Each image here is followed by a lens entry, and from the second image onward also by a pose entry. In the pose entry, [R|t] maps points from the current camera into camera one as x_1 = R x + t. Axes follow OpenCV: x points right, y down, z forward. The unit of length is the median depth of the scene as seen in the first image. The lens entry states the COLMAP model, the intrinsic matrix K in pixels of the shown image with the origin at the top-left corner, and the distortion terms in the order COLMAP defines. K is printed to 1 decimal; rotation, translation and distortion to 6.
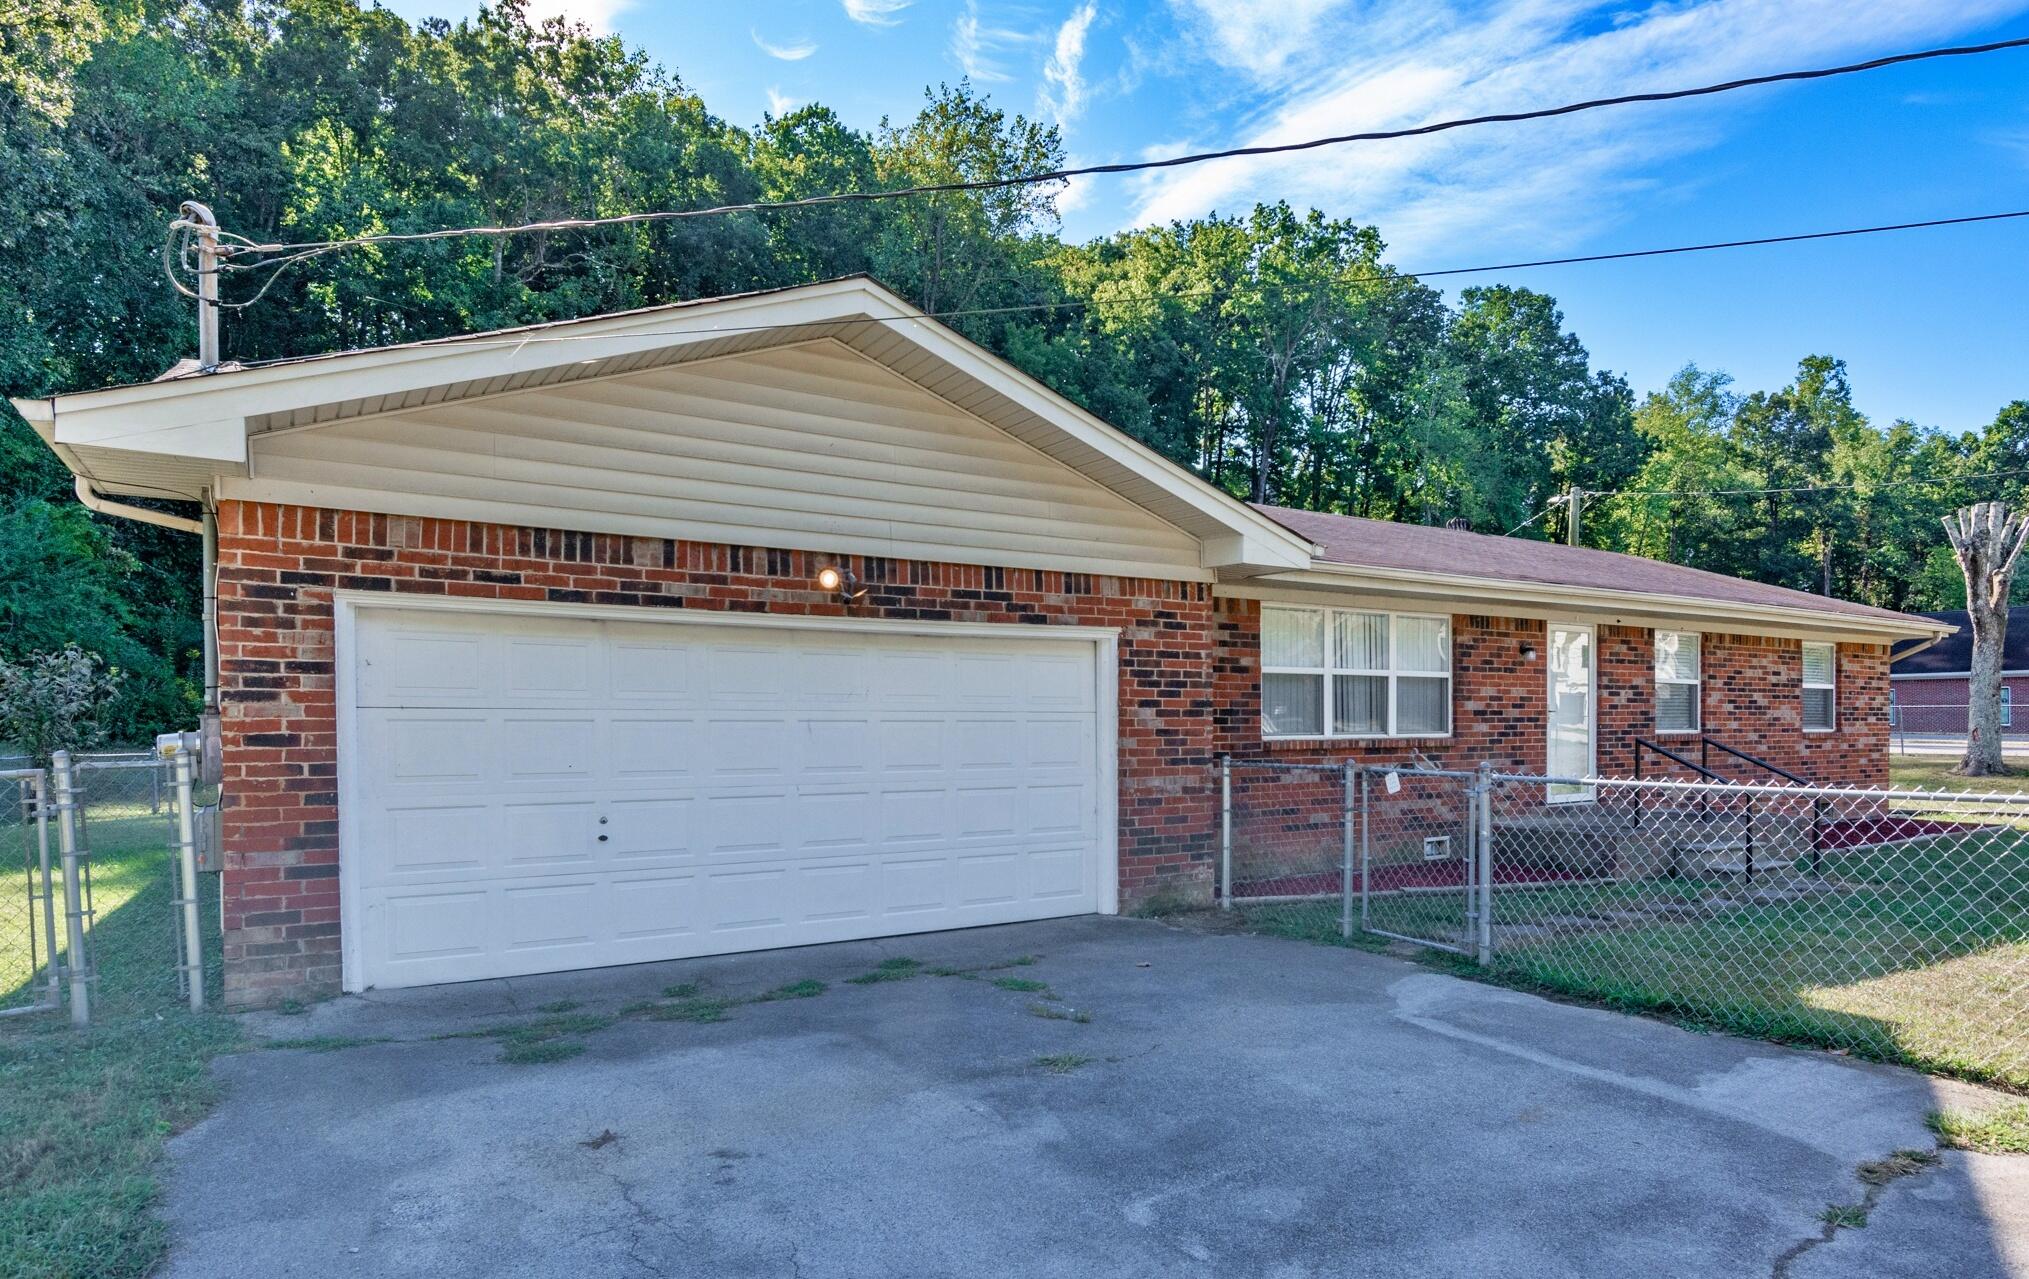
lens RADIAL K [[1091.9, 0, 1021.7], [0, 1091.9, 753.8], [0, 0, 1]] dist [-0.001288, -0.000162]
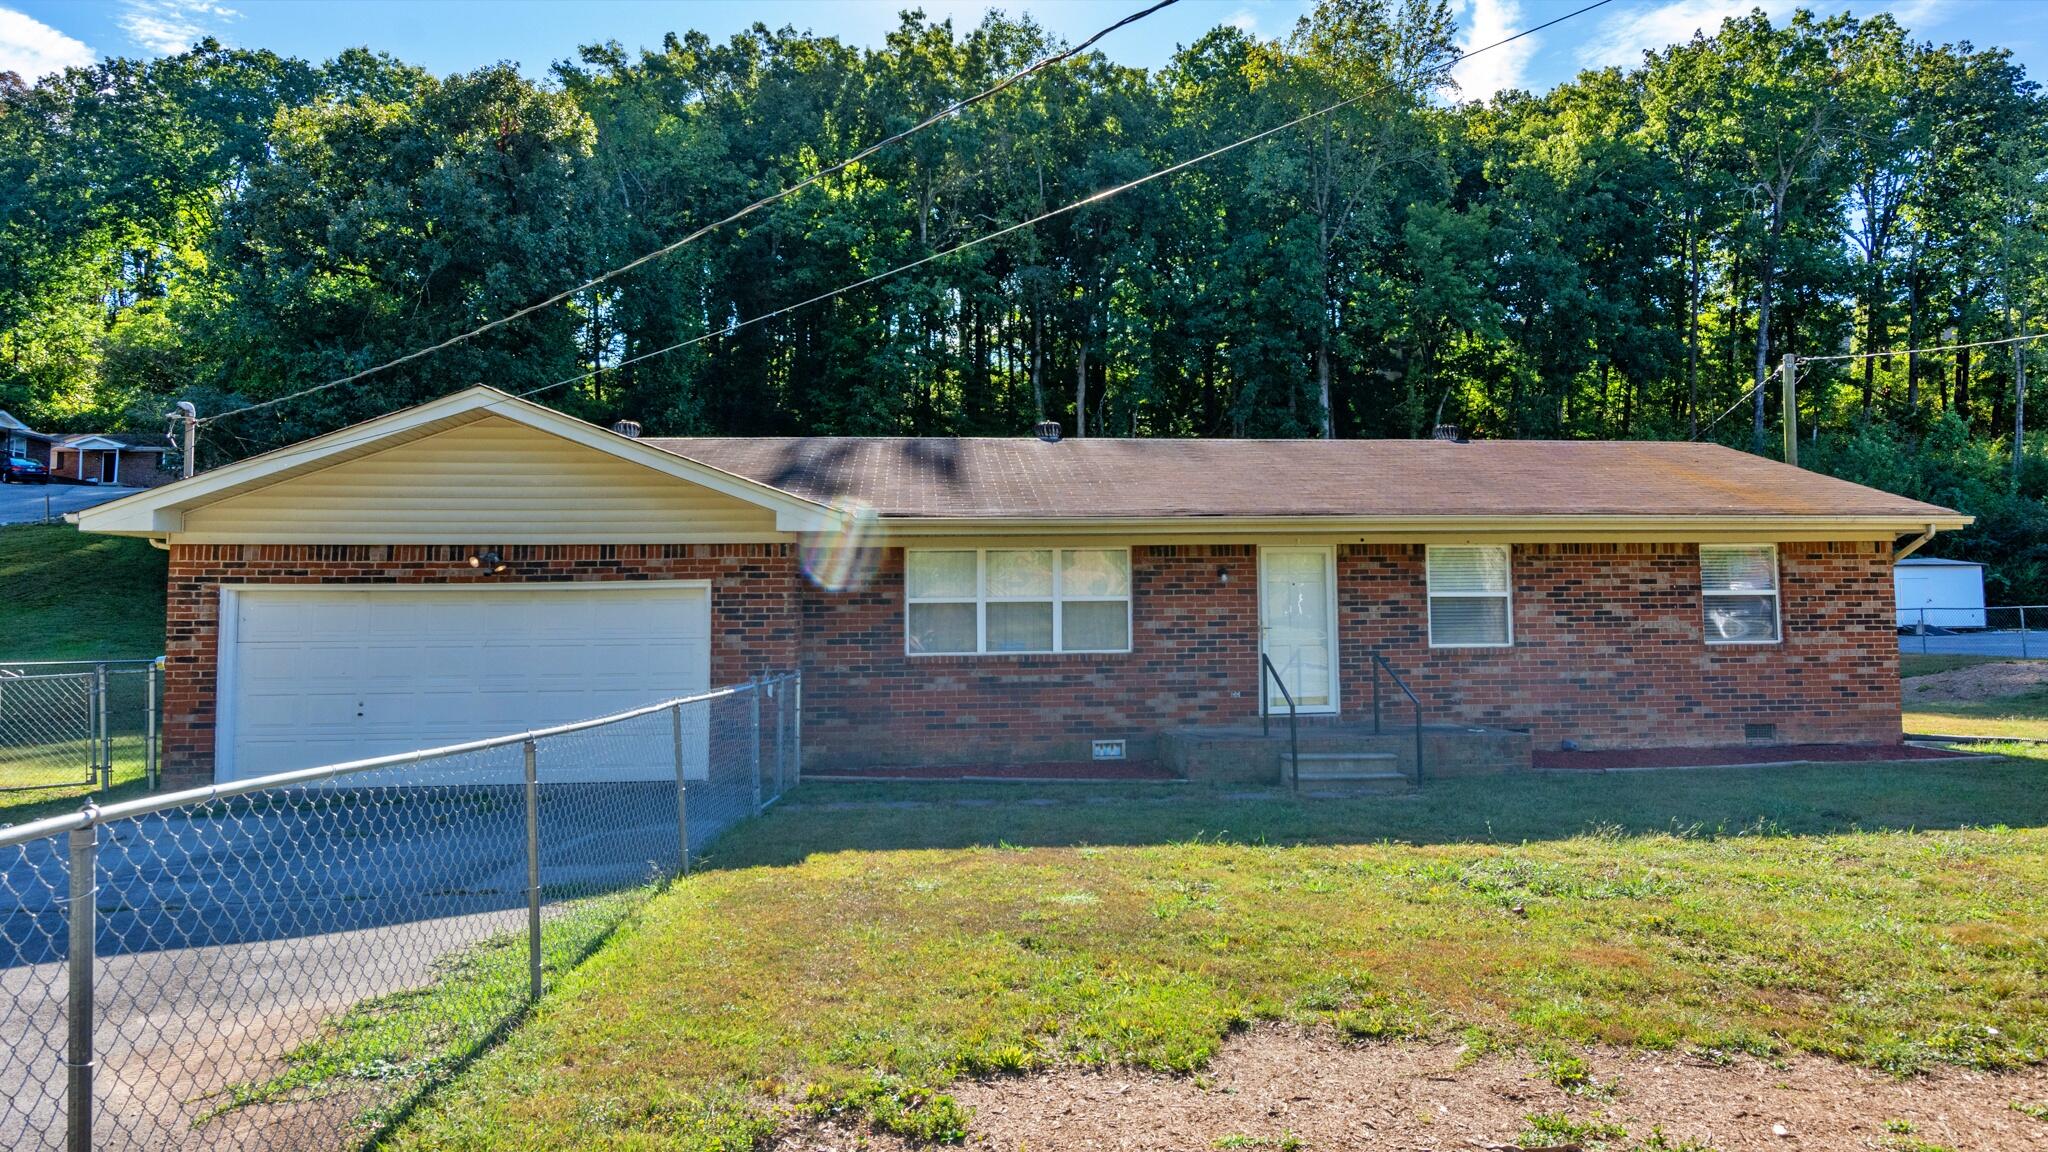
lens RADIAL K [[1137.9, 0, 1024.3], [0, 1137.9, 577.2], [0, 0, 1]] dist [-0.001414, -0.000193]
pose [[0.905309, -0.027575, -0.423857, 1.091201], [-0.002489, 0.997529, -0.070211, -0.013946], [0.424746, 0.064617, 0.903004, -0.175272]]
